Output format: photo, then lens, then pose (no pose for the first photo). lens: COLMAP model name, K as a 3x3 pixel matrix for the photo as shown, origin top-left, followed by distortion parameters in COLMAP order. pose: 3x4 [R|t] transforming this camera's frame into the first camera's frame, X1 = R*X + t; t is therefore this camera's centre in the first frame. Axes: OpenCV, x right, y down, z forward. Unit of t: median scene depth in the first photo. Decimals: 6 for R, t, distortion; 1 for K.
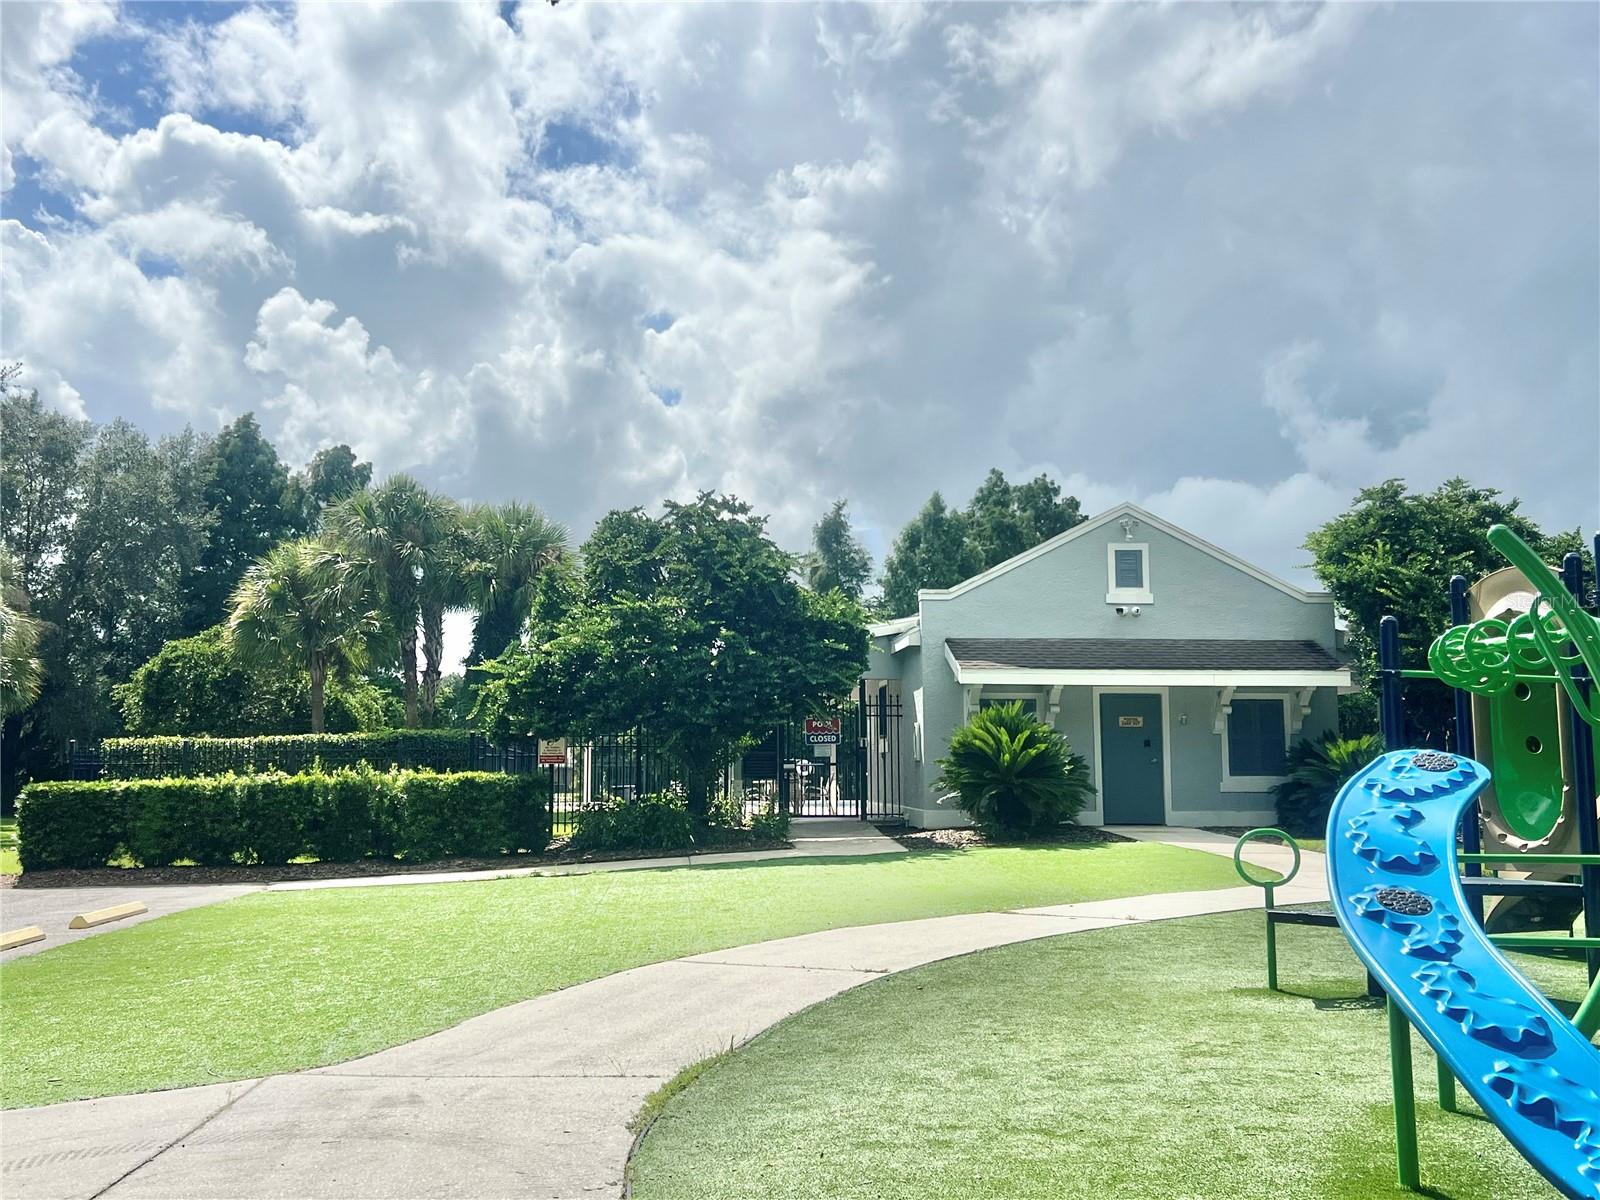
lens RADIAL K [[1575.4, 0, 800.0], [0, 1575.4, 600.0], [0, 0, 1]] dist [0.181838, -0.004713]
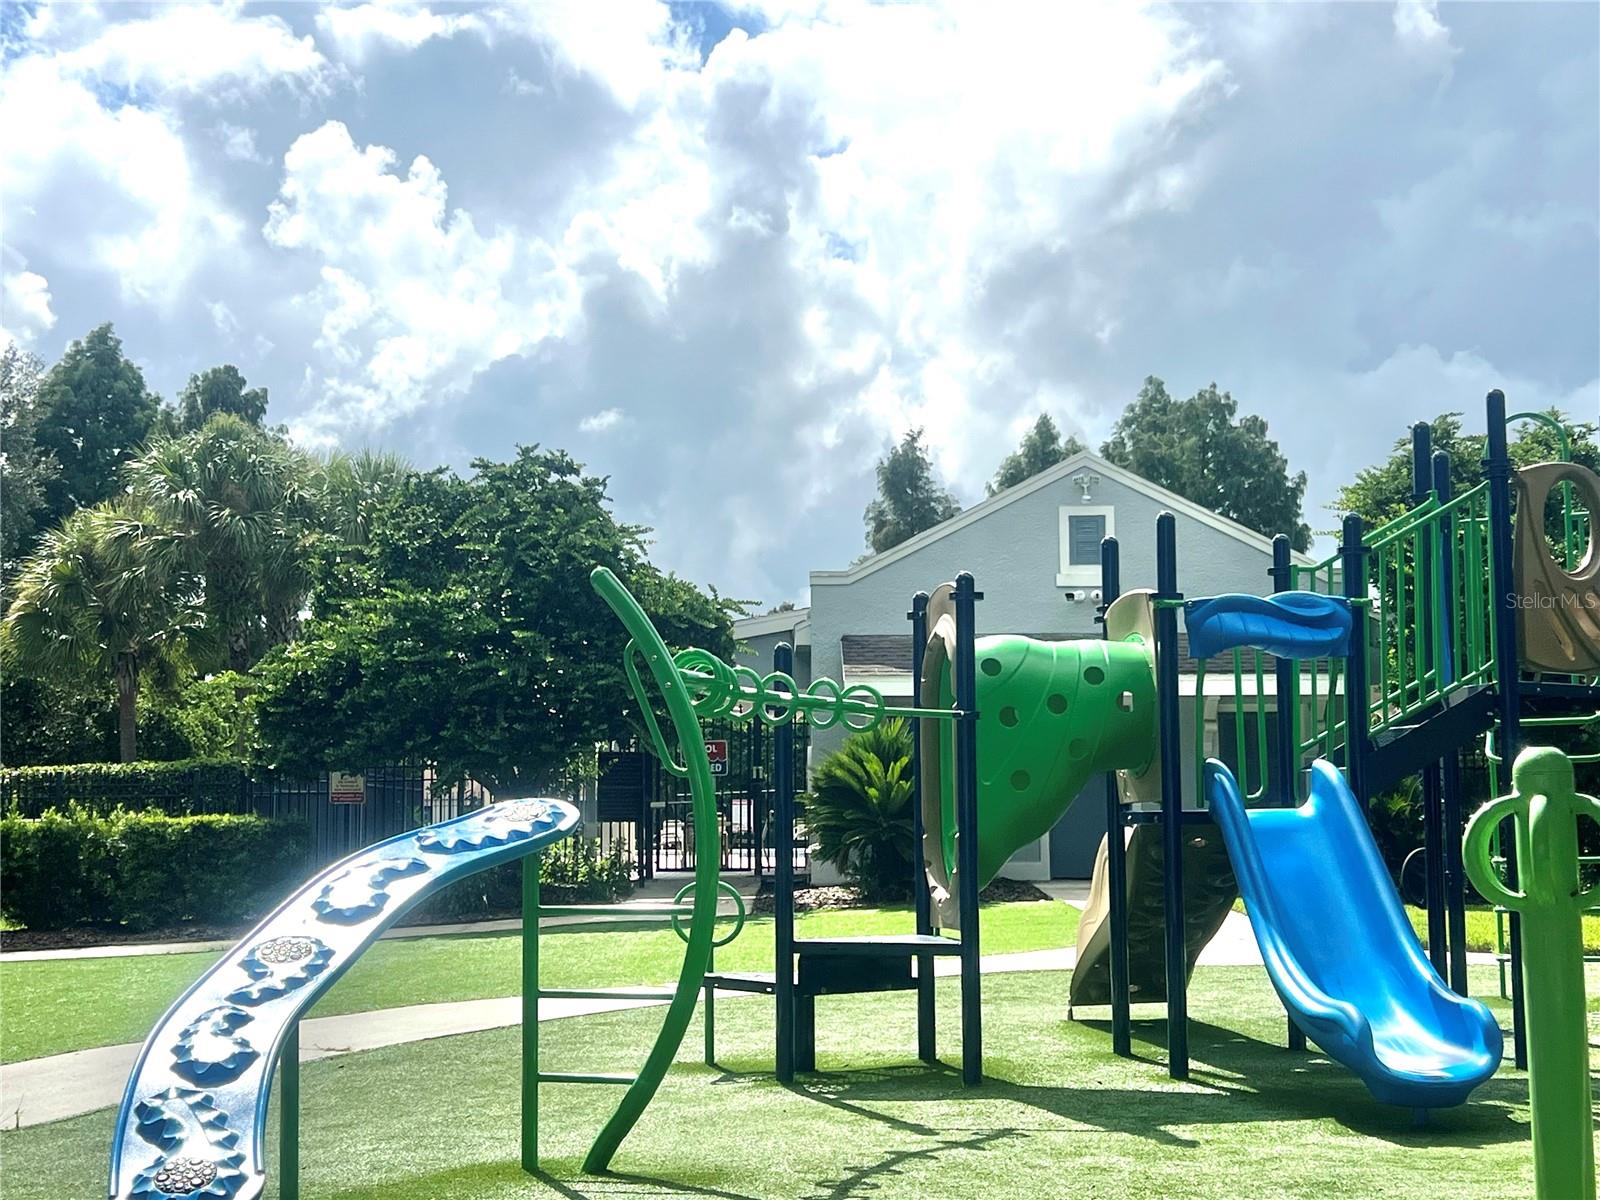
lens RADIAL K [[2300.4, 0, 800.0], [0, 2300.4, 600.0], [0, 0, 1]] dist [0.203325, 0.041763]
pose [[0.995981, -0.011127, -0.088867, 0.168592], [0.012725, 0.999767, 0.017433, -0.012117], [0.088652, -0.018494, 0.995891, -0.100988]]
